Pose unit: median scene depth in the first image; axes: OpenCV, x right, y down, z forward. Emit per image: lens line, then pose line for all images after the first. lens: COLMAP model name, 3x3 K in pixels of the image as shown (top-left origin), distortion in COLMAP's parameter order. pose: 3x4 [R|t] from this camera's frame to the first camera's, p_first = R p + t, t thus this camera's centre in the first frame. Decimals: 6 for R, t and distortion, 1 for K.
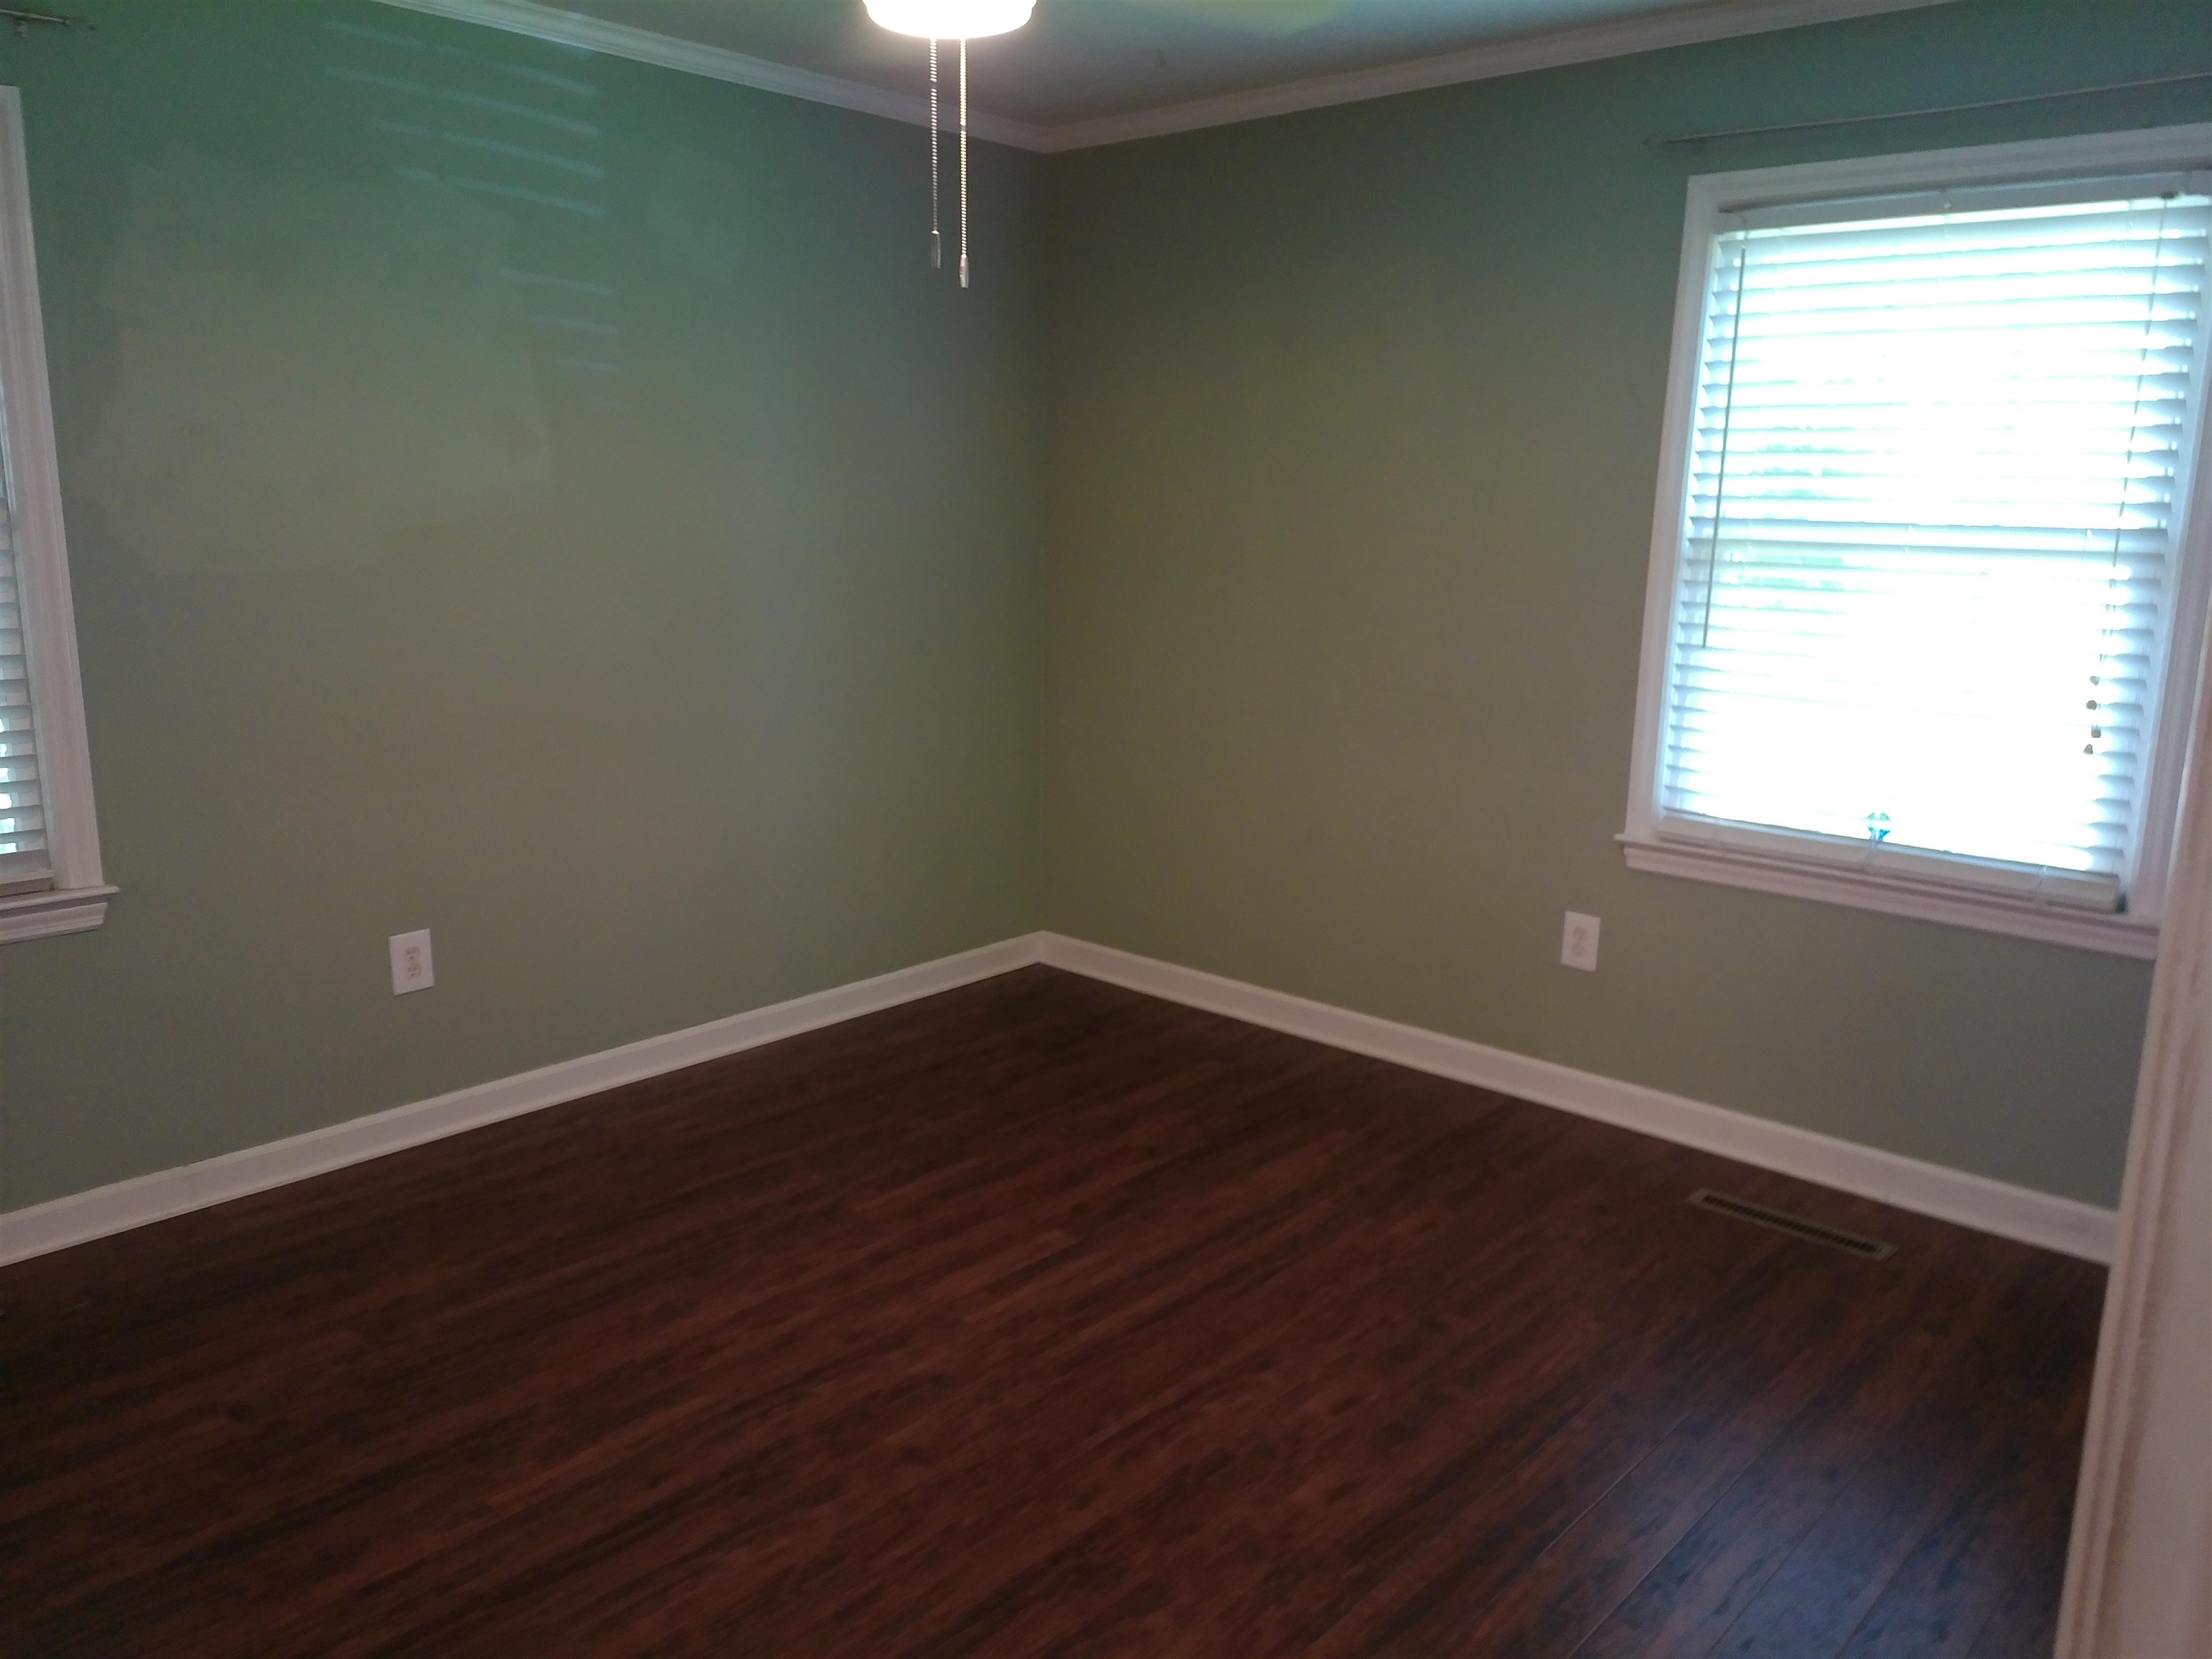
lens RADIAL K [[1639.8, 0, 1115.3], [0, 1639.8, 841.2], [0, 0, 1]] dist [0.120716, -0.118899]
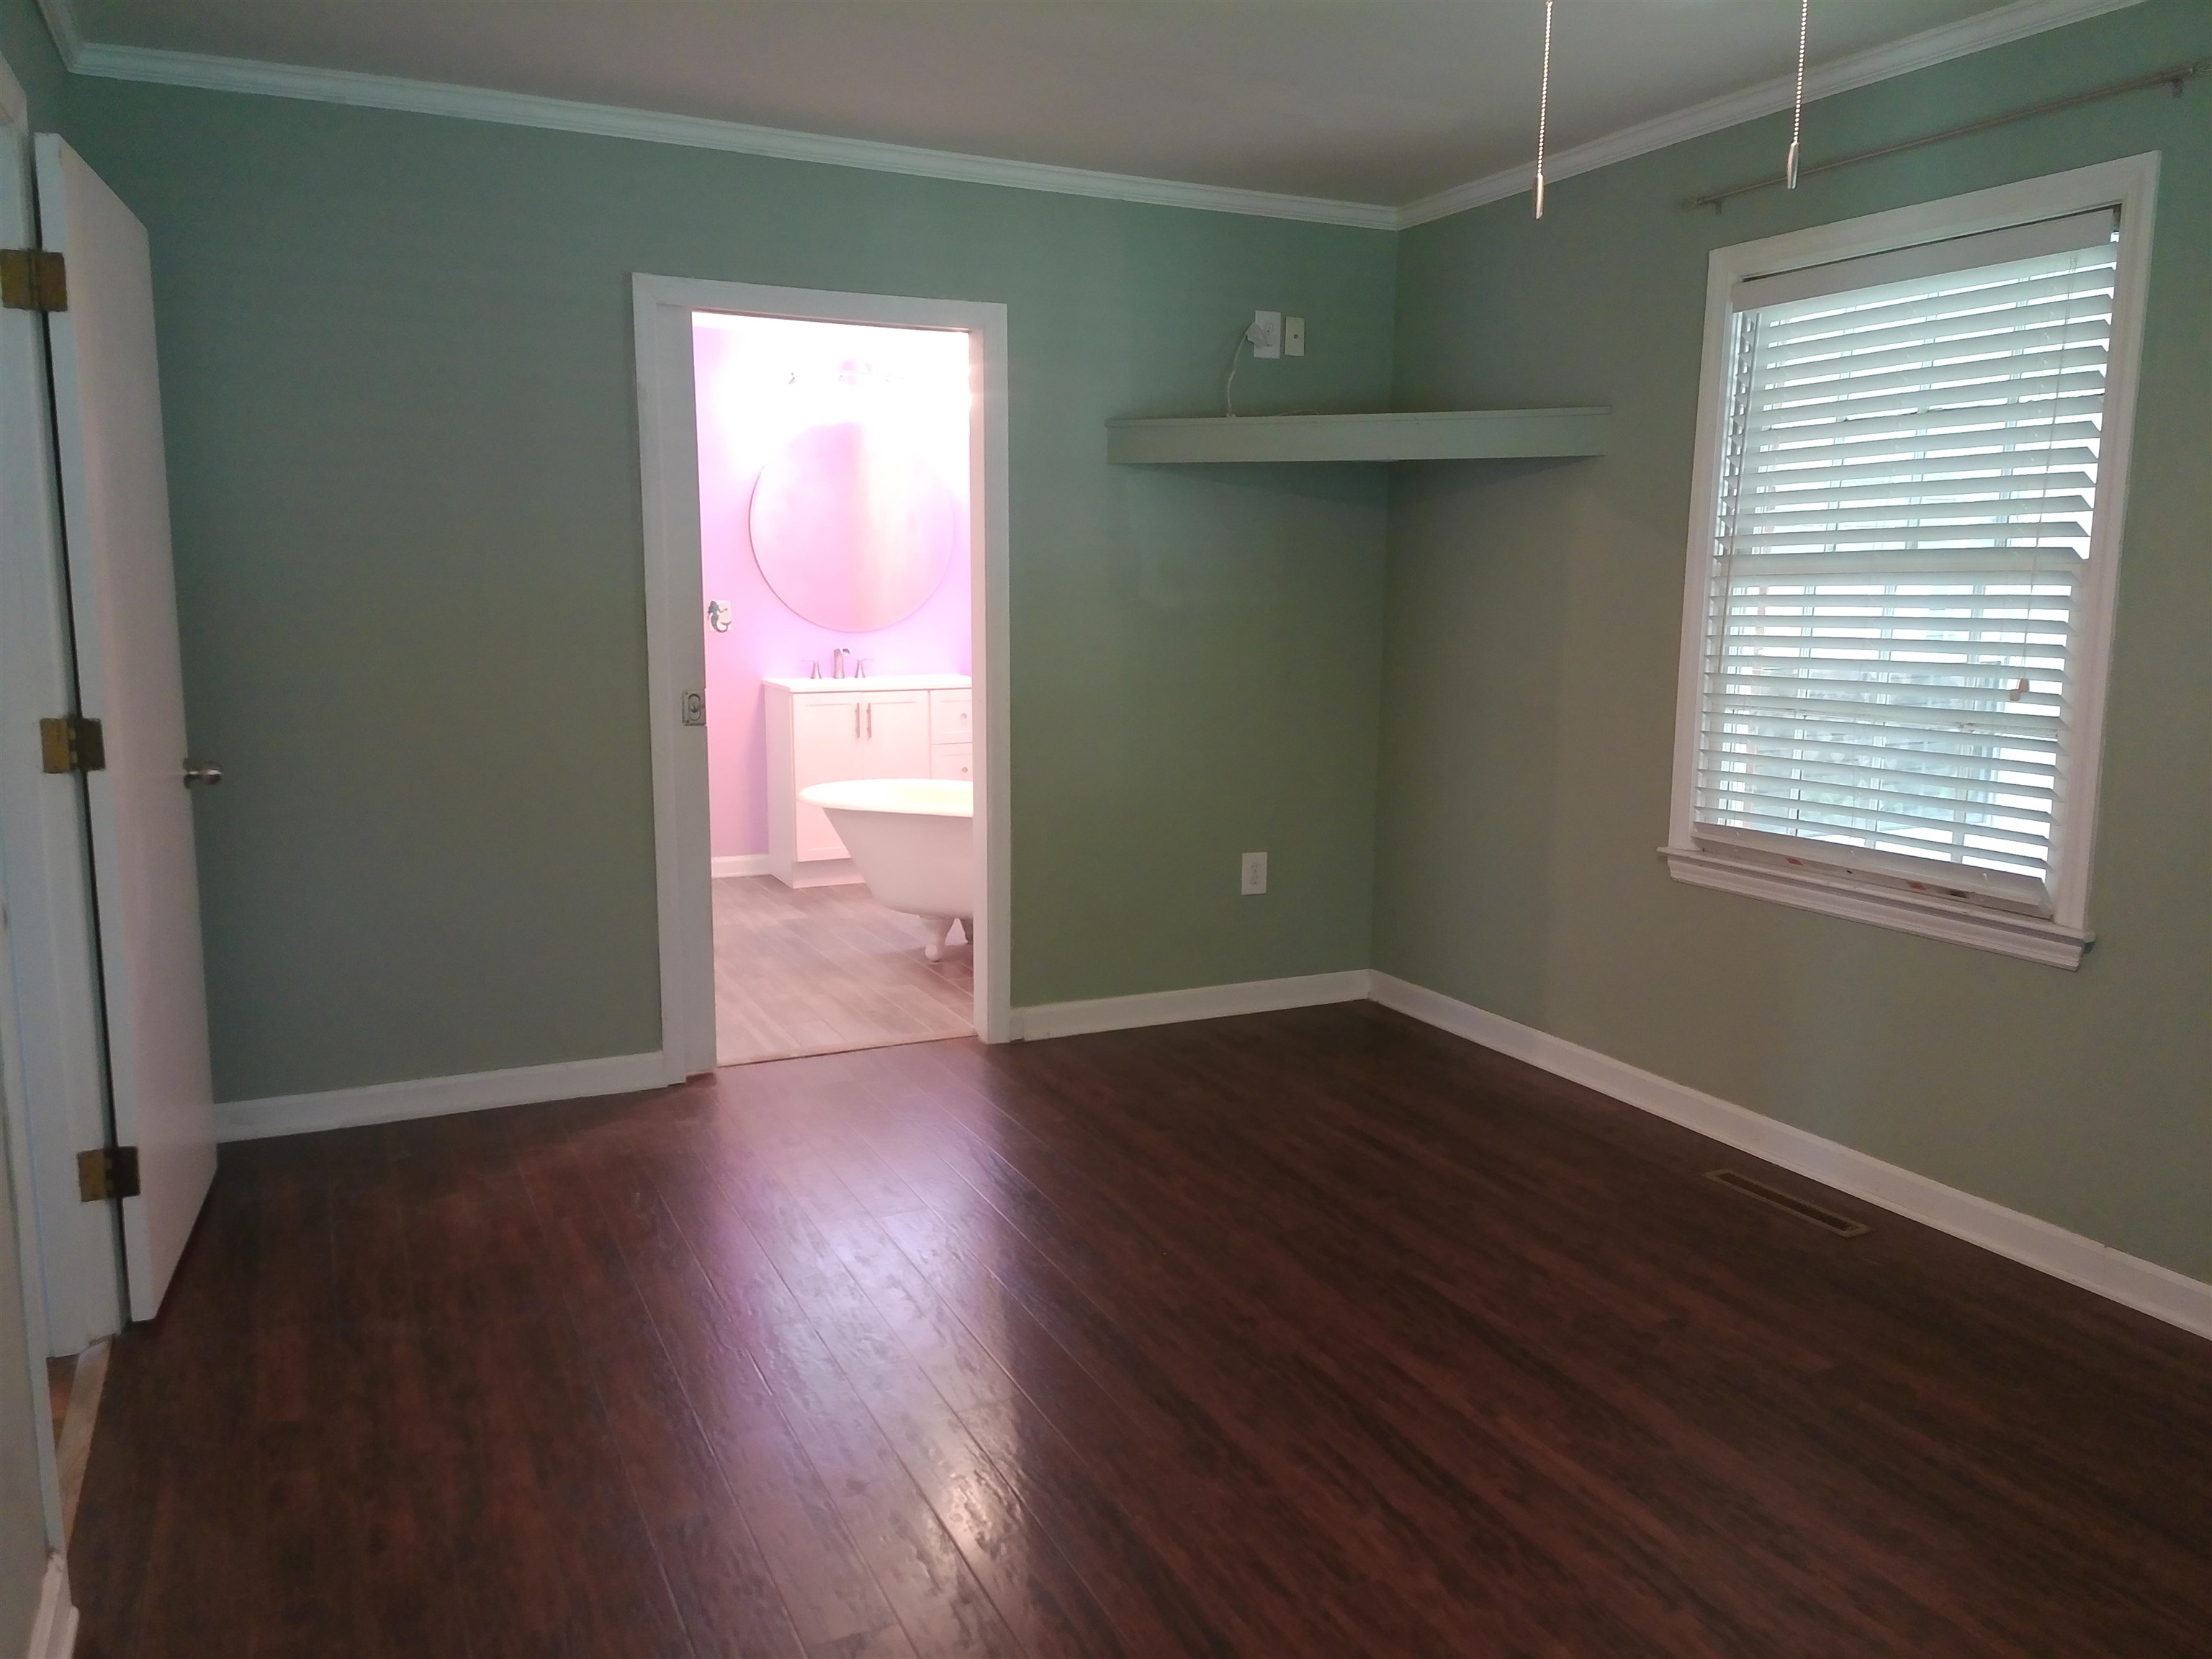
lens RADIAL K [[1639.8, 0, 1095.6], [0, 1639.8, 820.9], [0, 0, 1]] dist [0.120716, -0.118899]
pose [[-0.396212, 0.119544, -0.910344, 0.671430], [-0.202051, 0.955830, 0.213457, -0.163235], [0.895652, 0.268510, -0.354557, 0.997230]]
